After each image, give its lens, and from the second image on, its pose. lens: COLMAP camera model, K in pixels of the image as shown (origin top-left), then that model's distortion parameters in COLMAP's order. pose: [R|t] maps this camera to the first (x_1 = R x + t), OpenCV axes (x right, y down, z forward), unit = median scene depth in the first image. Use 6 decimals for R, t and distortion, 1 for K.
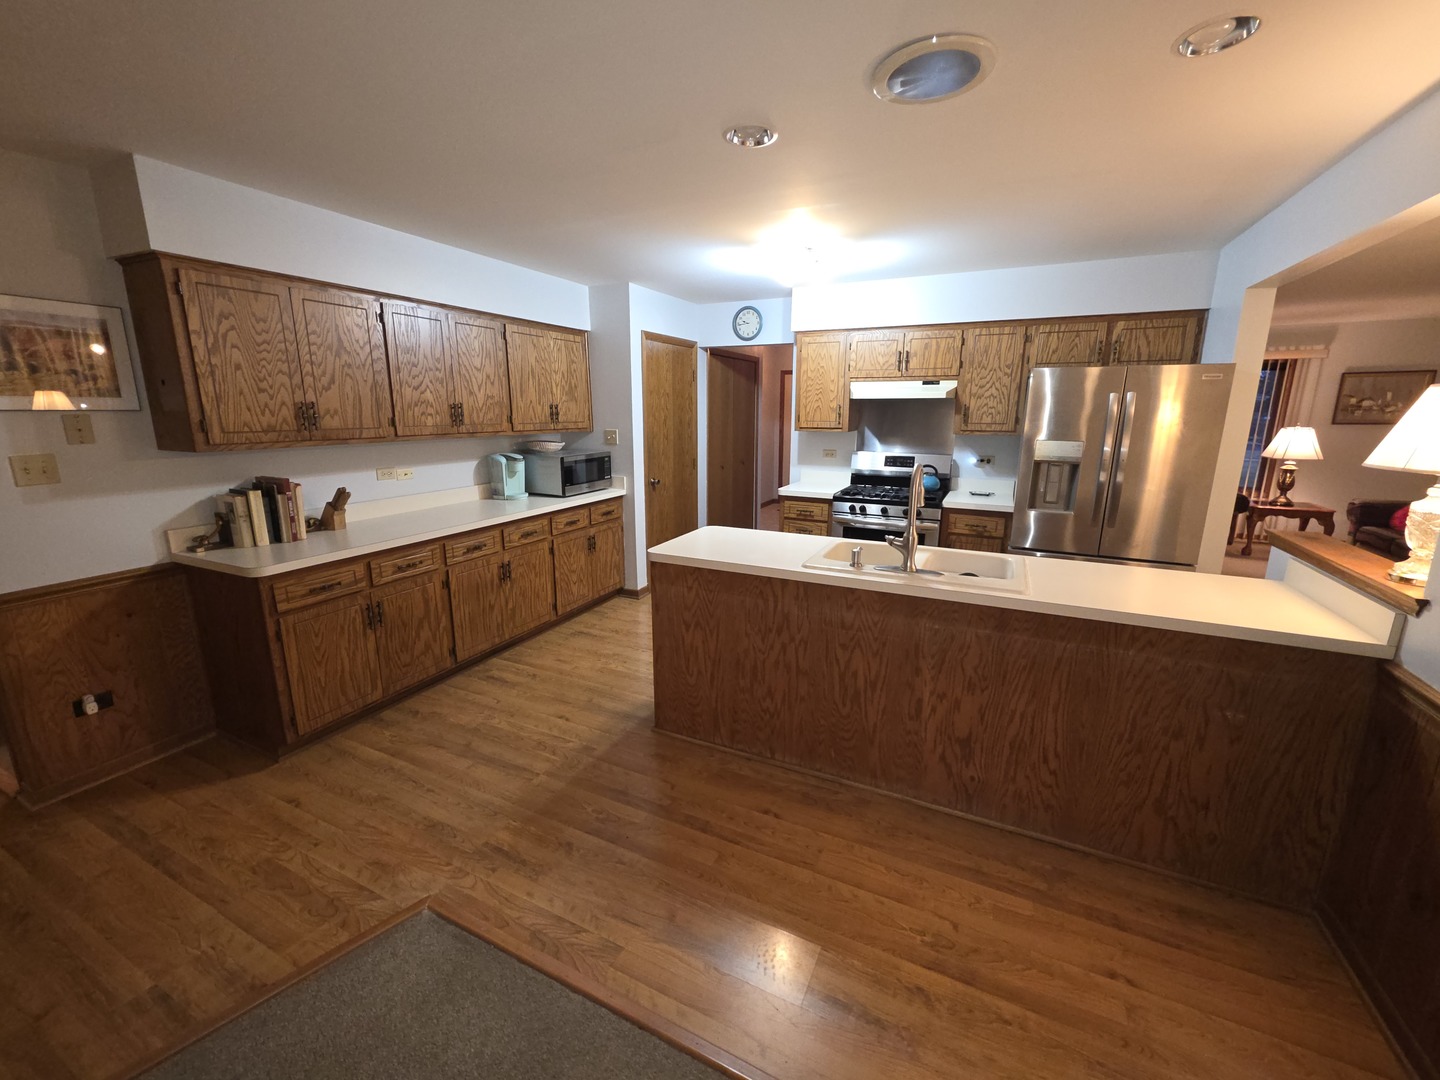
lens RADIAL K [[573.2, 0, 722.4], [0, 573.2, 532.3], [0, 0, 1]] dist [0.004535, -0.001040]
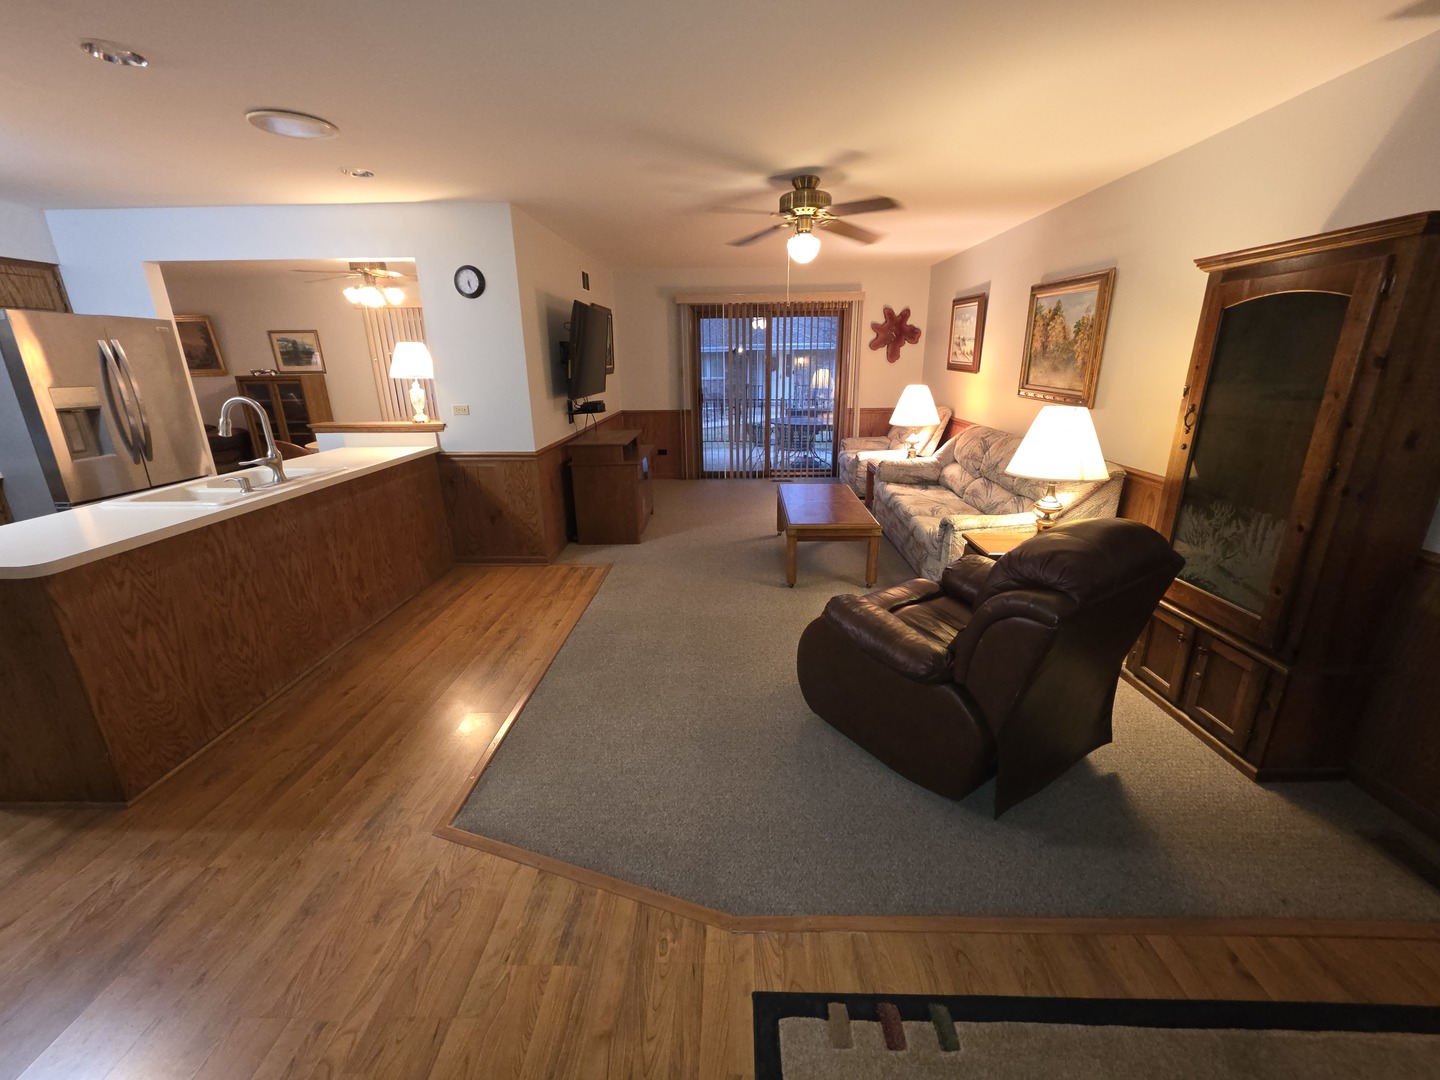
lens RADIAL K [[573.2, 0, 723.1], [0, 573.2, 531.9], [0, 0, 1]] dist [0.004535, -0.001040]
pose [[-0.411694, -0.262319, 0.872752, -0.886133], [0.204792, 0.906553, 0.369083, -0.072988], [-0.888014, 0.330682, -0.319501, 0.420233]]
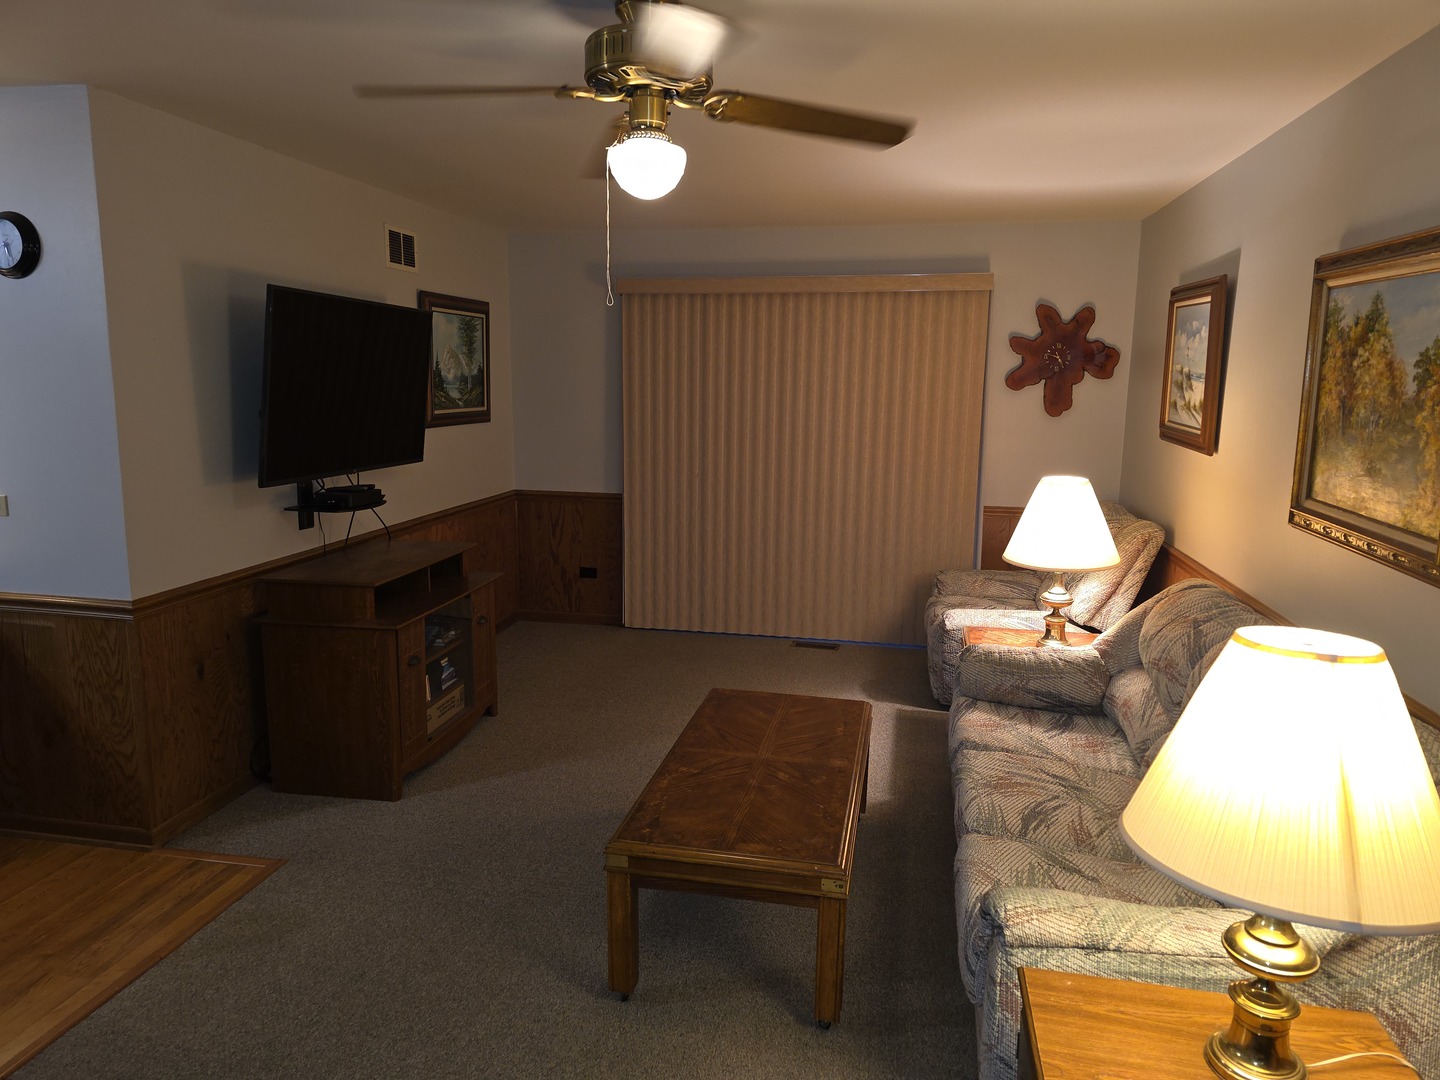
lens RADIAL K [[962.7, 0, 713.3], [0, 962.7, 539.4], [0, 0, 1]] dist [0.061042, -0.048907]
pose [[-0.251094, -0.165885, 0.953642, -0.628307], [0.195063, 0.956322, 0.217711, -0.007612], [-0.948105, 0.240686, -0.207769, -0.064658]]
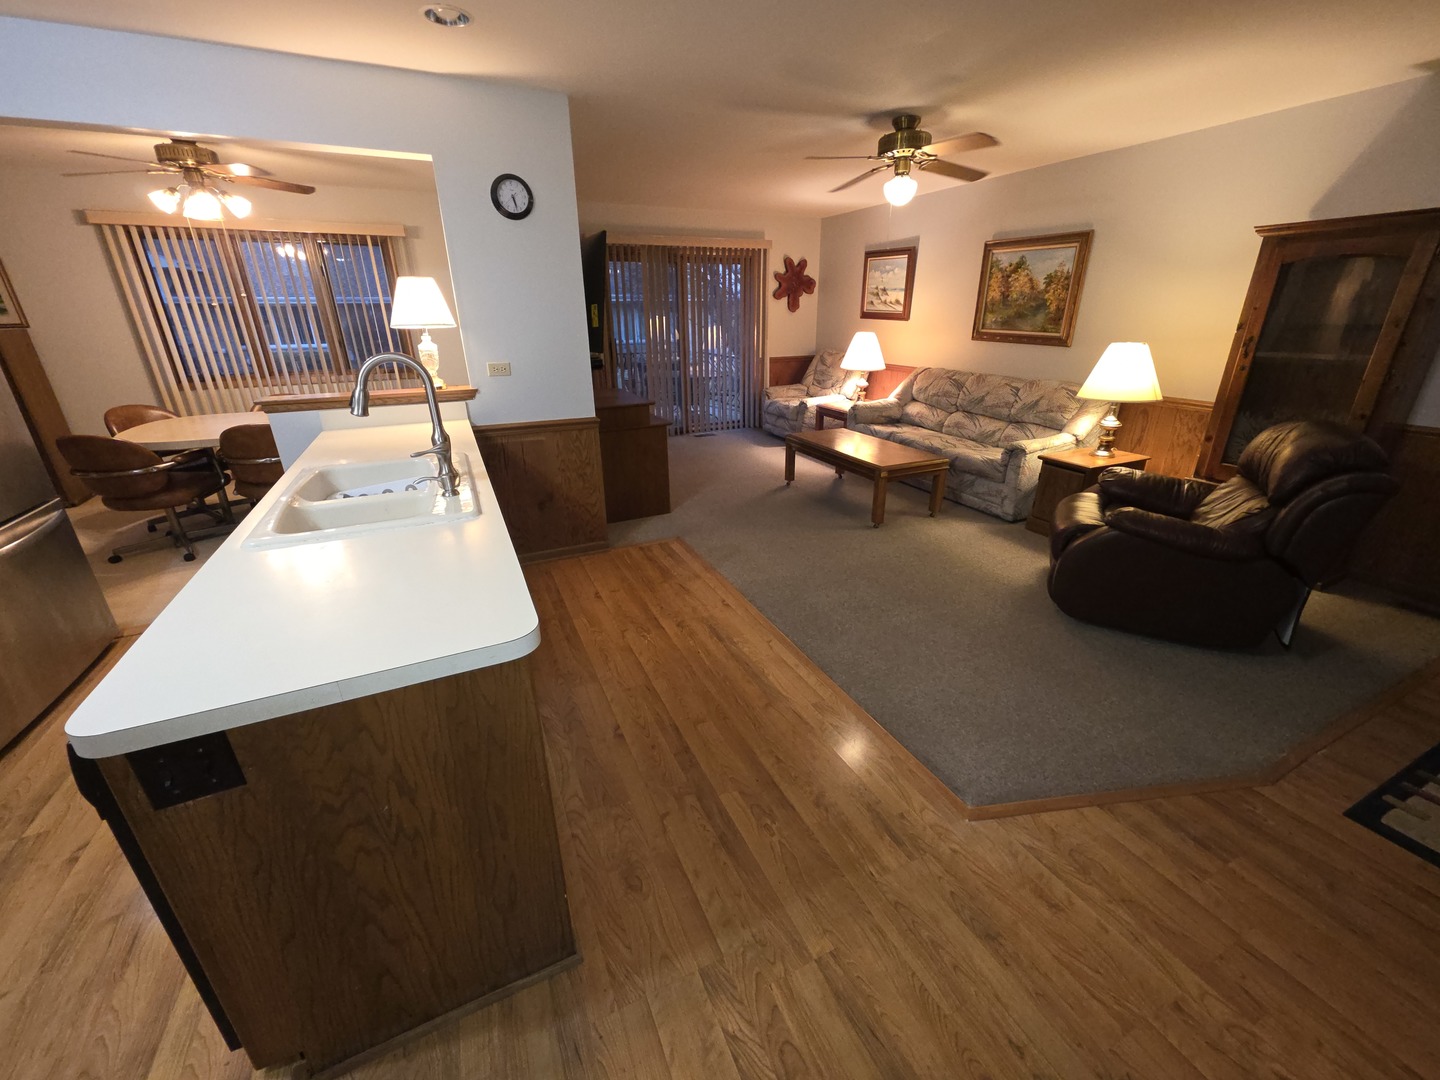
lens RADIAL K [[573.2, 0, 722.9], [0, 573.2, 532.7], [0, 0, 1]] dist [0.004535, -0.001040]
pose [[-0.777794, -0.224504, 0.587056, -0.388587], [0.140547, 0.848252, 0.510602, -0.181302], [-0.612604, 0.479652, -0.628212, 0.973914]]
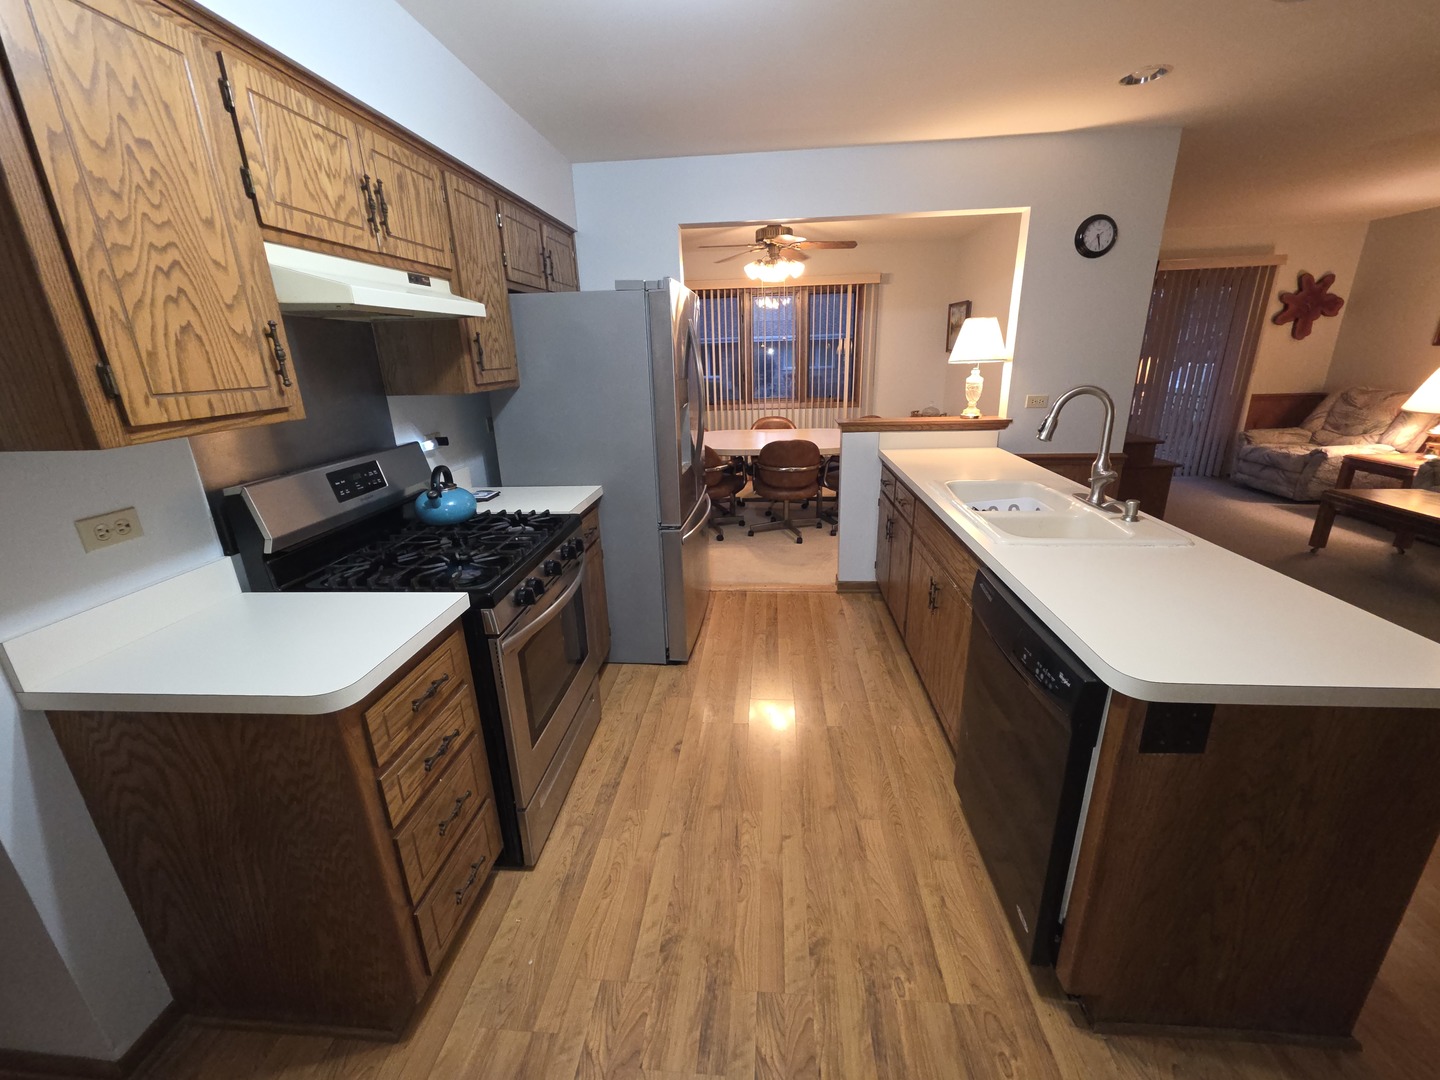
lens RADIAL K [[573.2, 0, 723.6], [0, 573.2, 532.3], [0, 0, 1]] dist [0.004535, -0.001040]
pose [[-0.360190, -0.276036, 0.891105, -0.214975], [0.226441, 0.900782, 0.370563, -0.267302], [-0.904979, 0.335256, -0.261946, 1.313205]]
